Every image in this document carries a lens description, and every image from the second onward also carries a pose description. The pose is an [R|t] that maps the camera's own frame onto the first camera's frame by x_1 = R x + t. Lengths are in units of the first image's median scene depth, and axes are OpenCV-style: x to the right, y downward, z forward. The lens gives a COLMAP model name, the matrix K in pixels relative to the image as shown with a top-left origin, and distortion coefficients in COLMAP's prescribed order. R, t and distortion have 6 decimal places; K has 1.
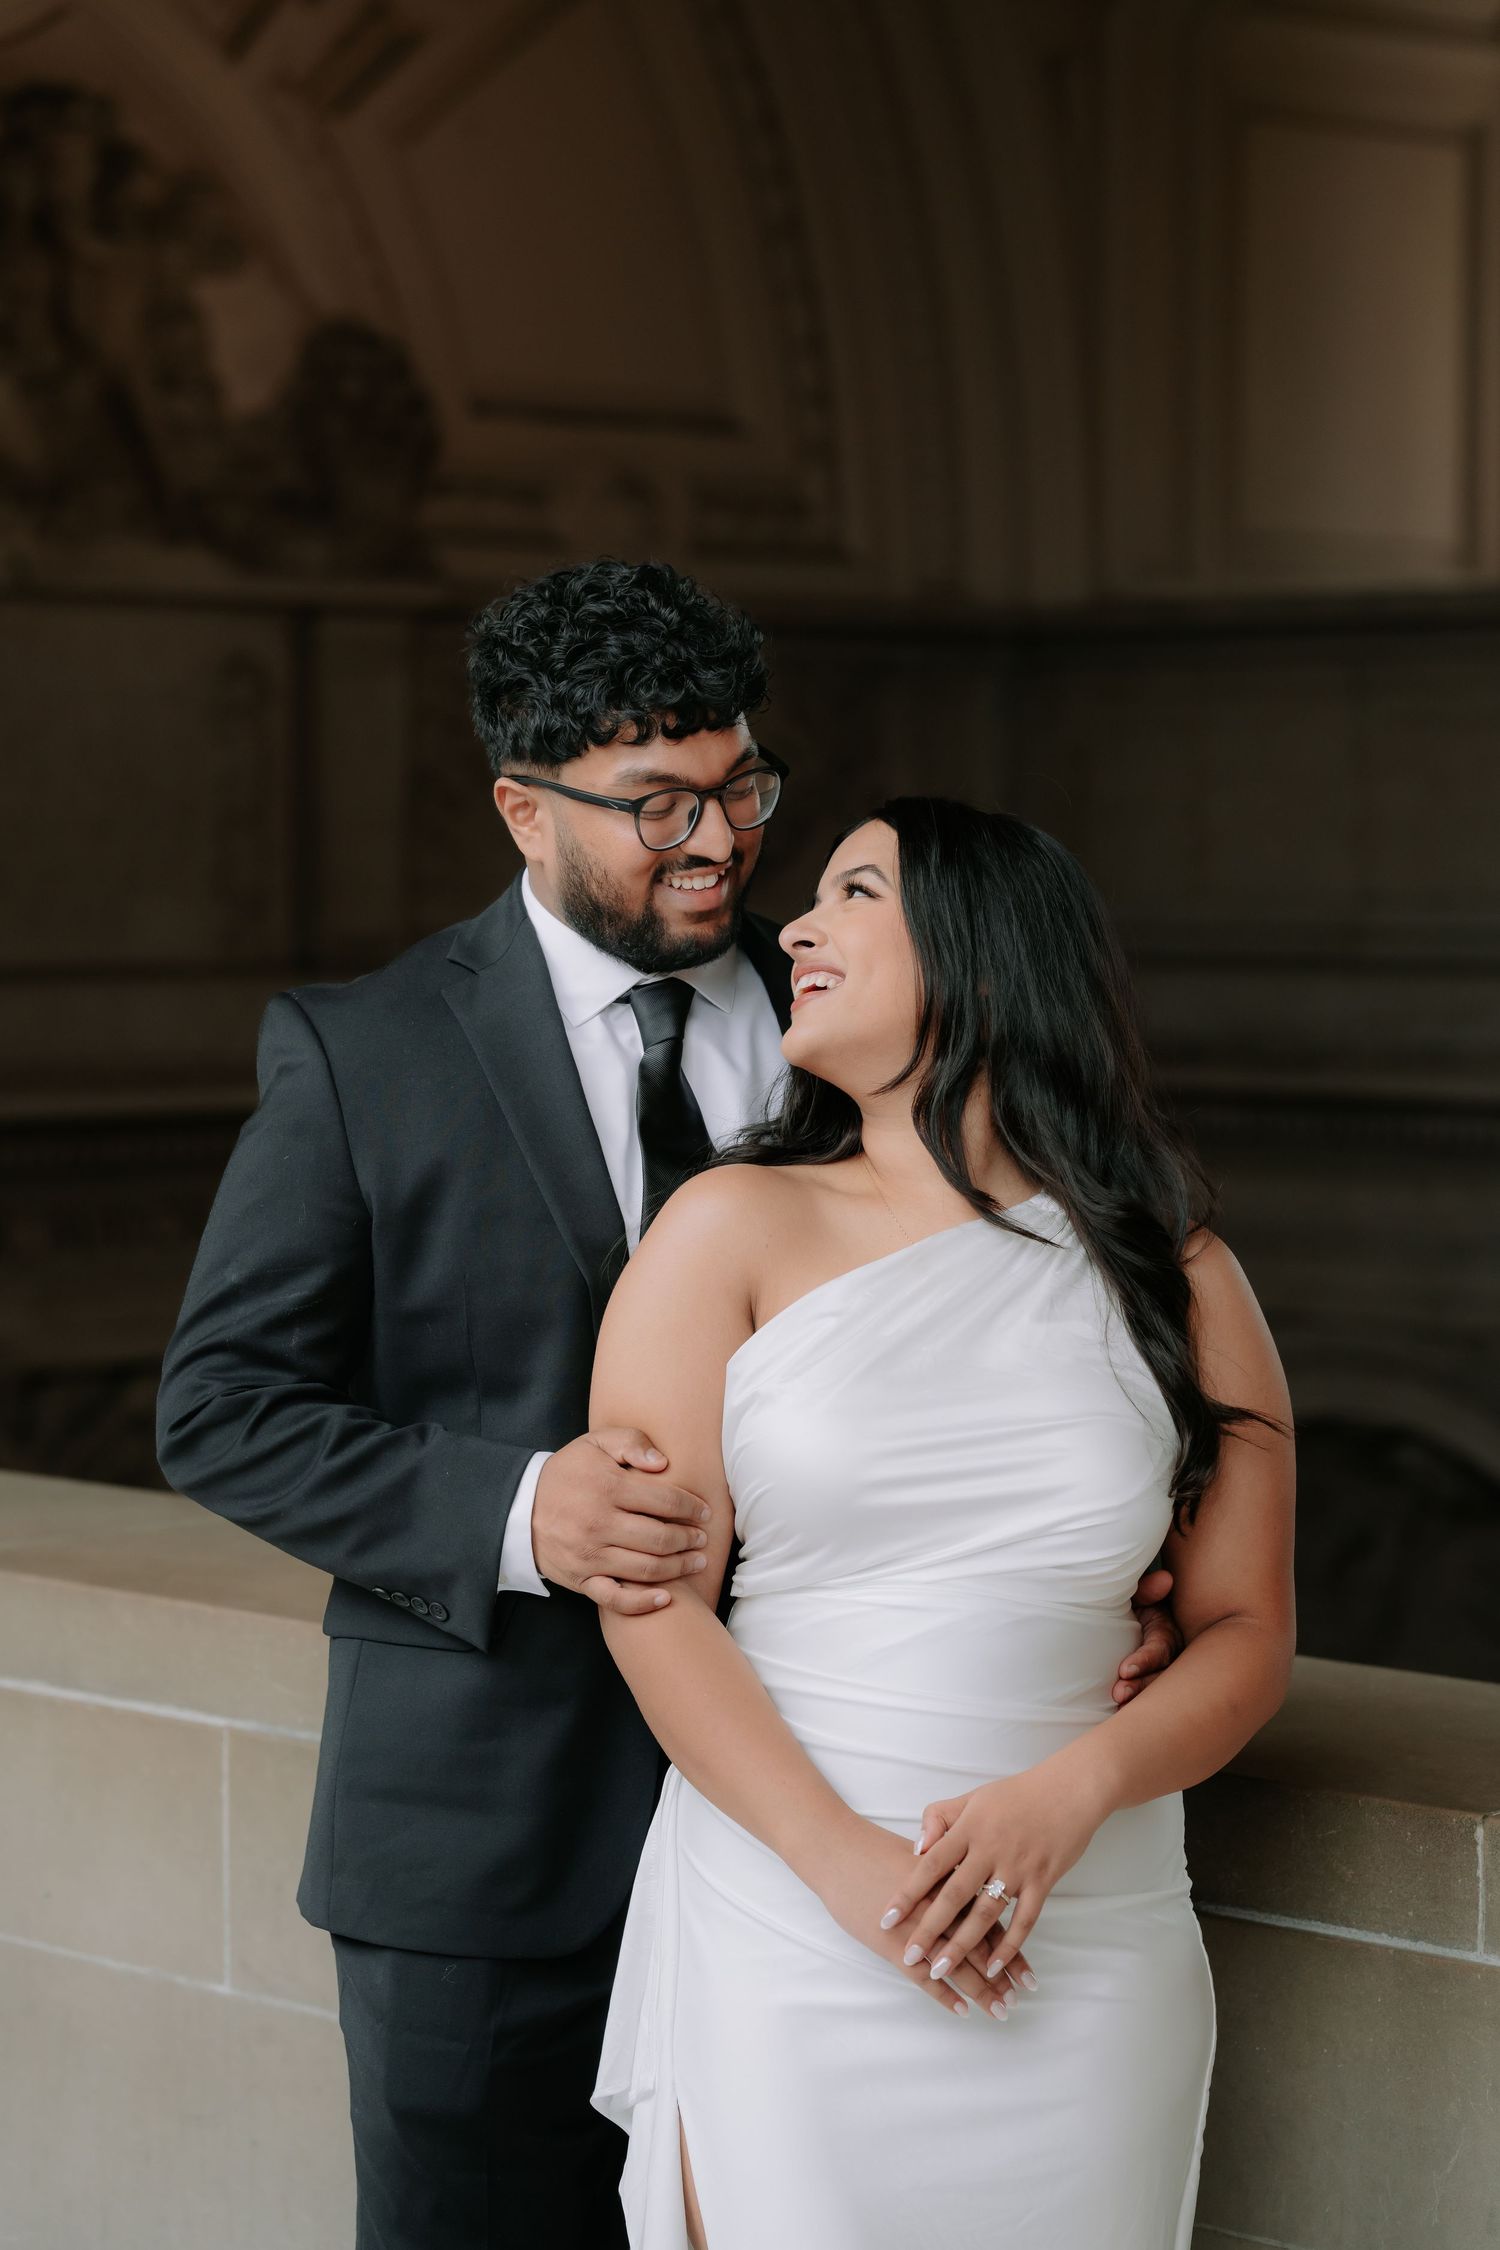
lens RADIAL K [[5236.3, 0, 746.9], [0, 5236.3, 1121.6], [0, 0, 1]] dist [-0.050829, 0.000000]
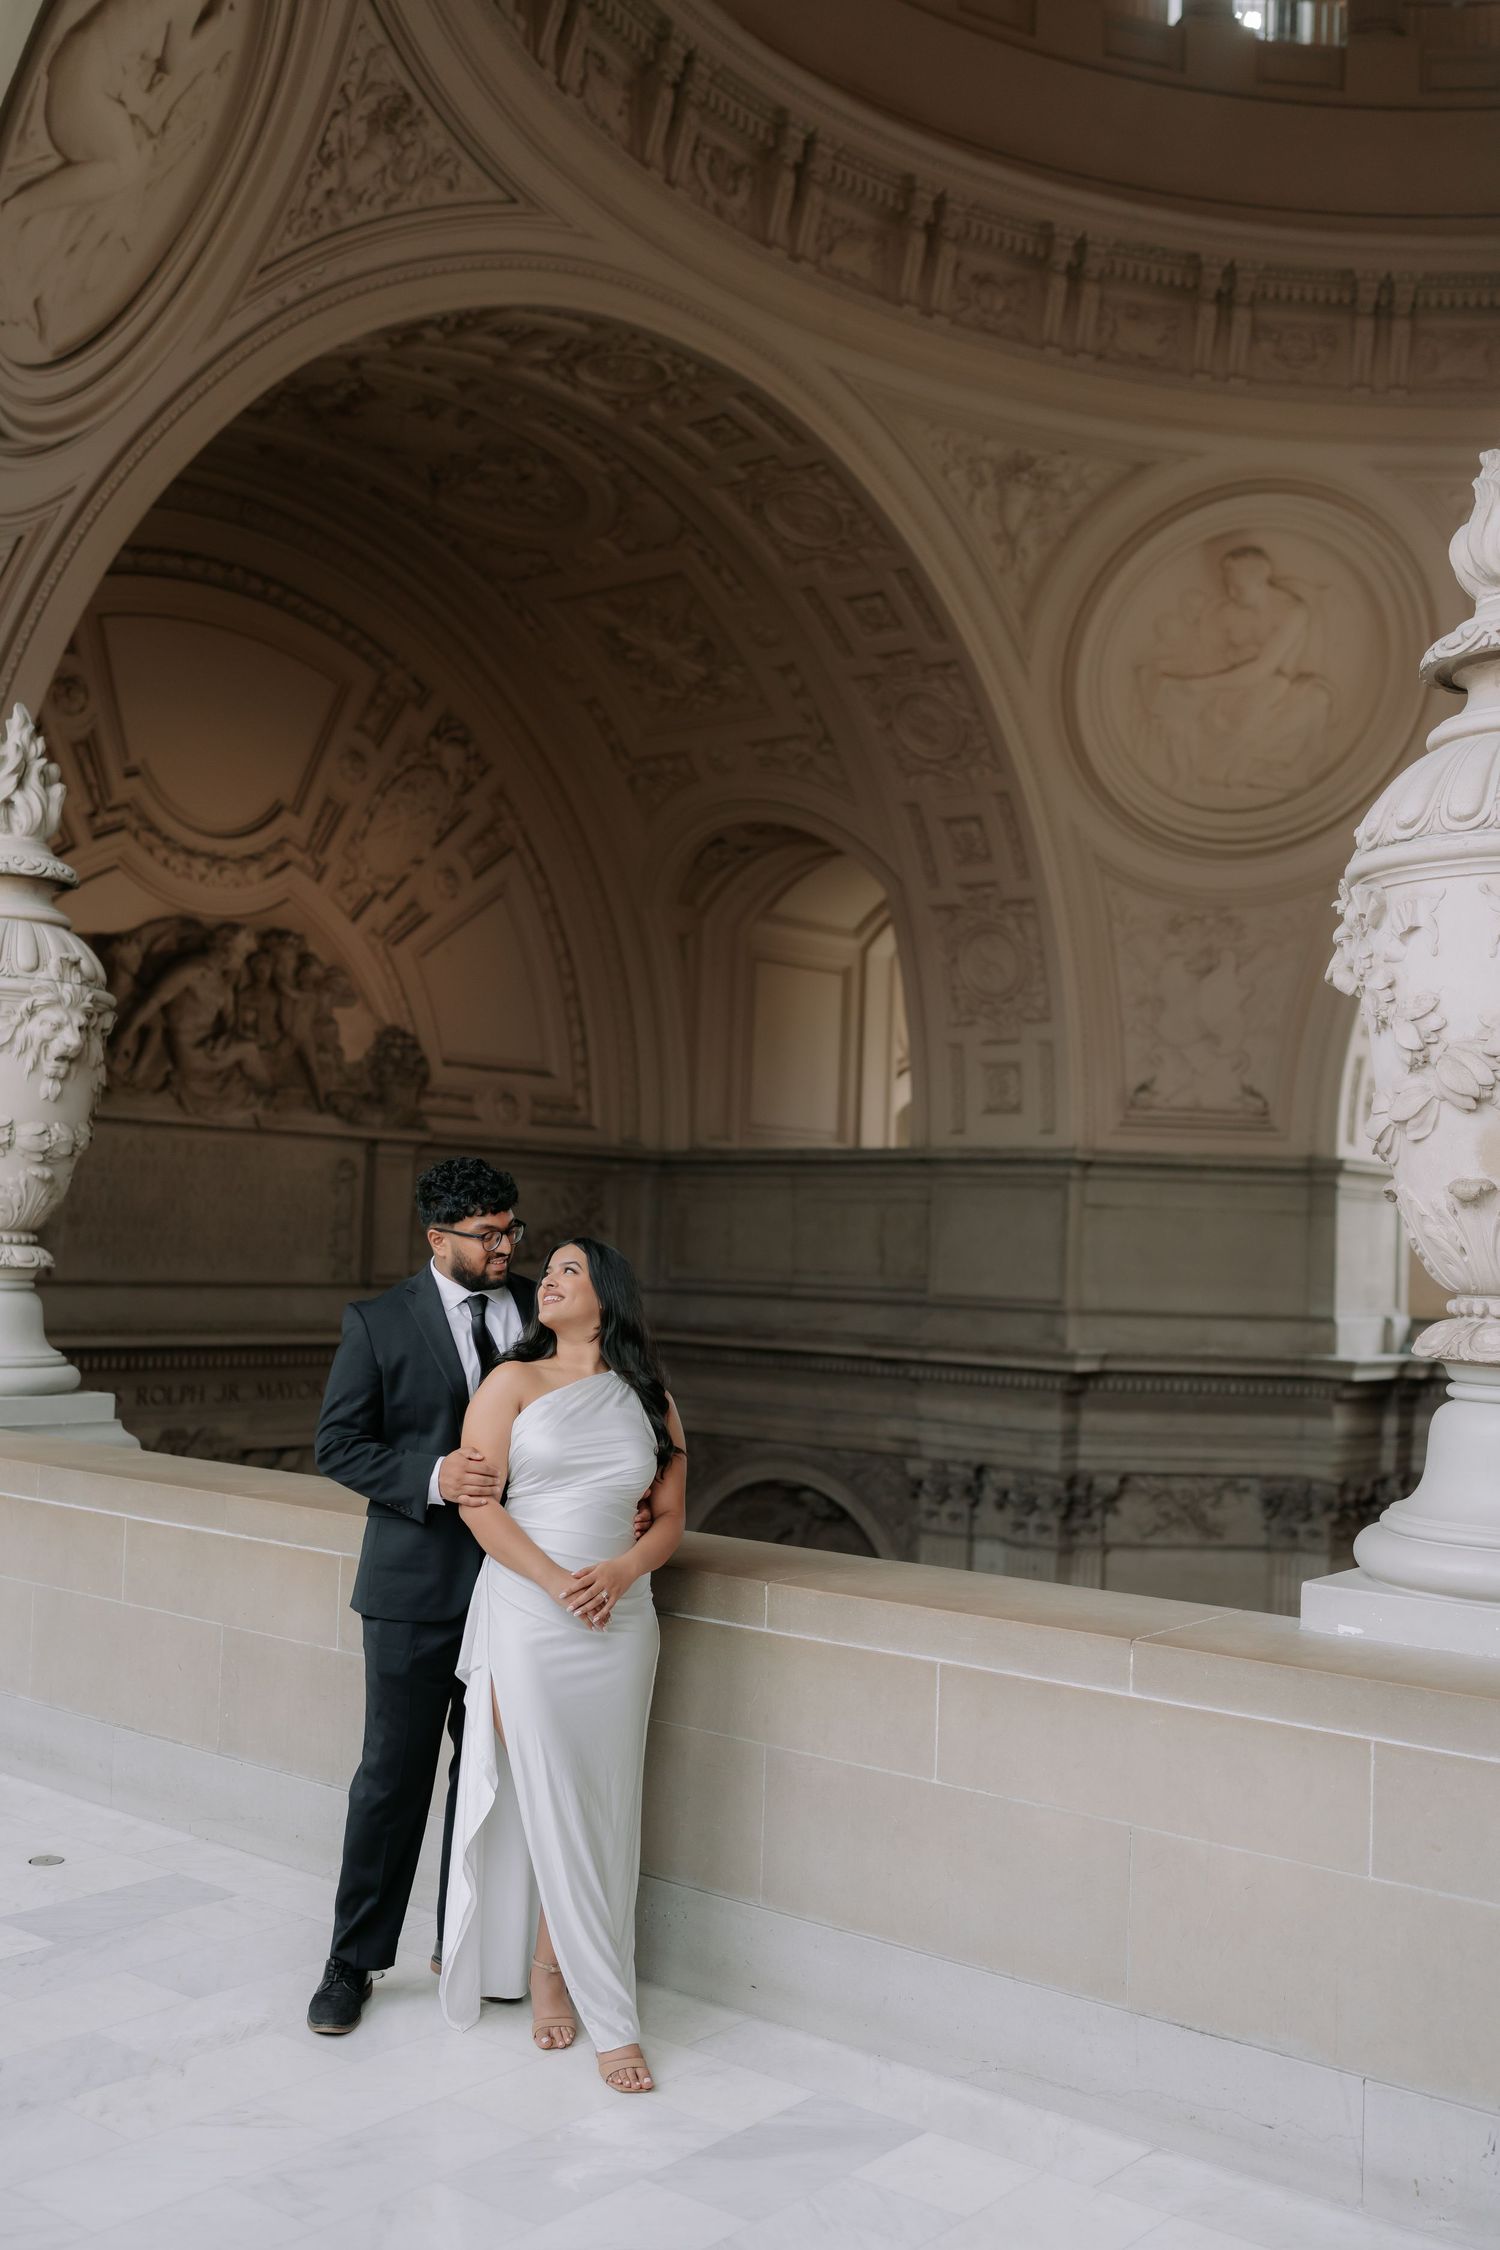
lens RADIAL K [[2224.0, 0, 736.9], [0, 2224.0, 1109.4], [0, 0, 1]] dist [-0.020642, 0.000000]
pose [[0.996324, 0.035225, 0.078093, 0.018194], [-0.026242, 0.993224, -0.113216, 0.007117], [-0.081552, 0.110751, 0.990497, -0.233518]]
